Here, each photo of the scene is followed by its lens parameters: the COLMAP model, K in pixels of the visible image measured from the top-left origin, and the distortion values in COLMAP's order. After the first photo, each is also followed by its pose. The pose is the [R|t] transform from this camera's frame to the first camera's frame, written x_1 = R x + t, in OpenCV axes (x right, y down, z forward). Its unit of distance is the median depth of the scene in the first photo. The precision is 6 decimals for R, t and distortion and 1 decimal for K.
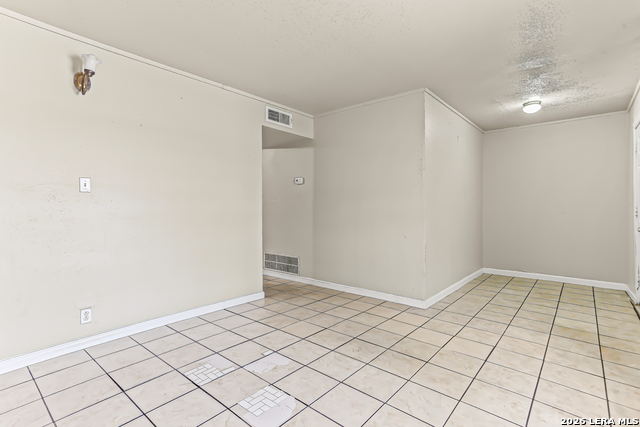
lens RADIAL K [[311.9, 0, 314.3], [0, 311.9, 217.6], [0, 0, 1]] dist [0.015289, 0.000951]
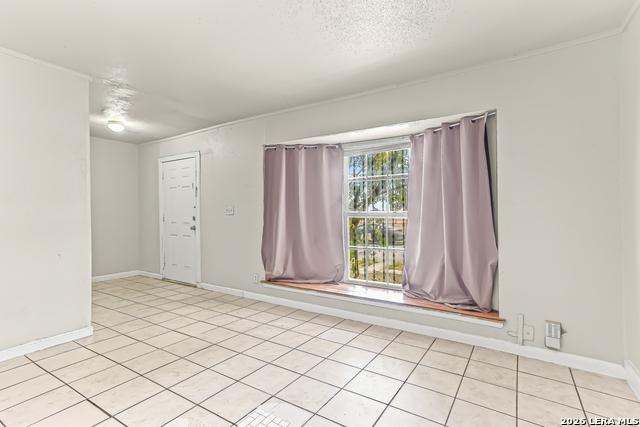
lens RADIAL K [[311.9, 0, 317.4], [0, 311.9, 213.7], [0, 0, 1]] dist [0.015289, 0.000951]
pose [[-0.138969, 0.002445, 0.990294, -0.685996], [0.037464, 0.999294, 0.002790, -0.018425], [-0.989588, 0.037488, -0.138962, 0.595750]]
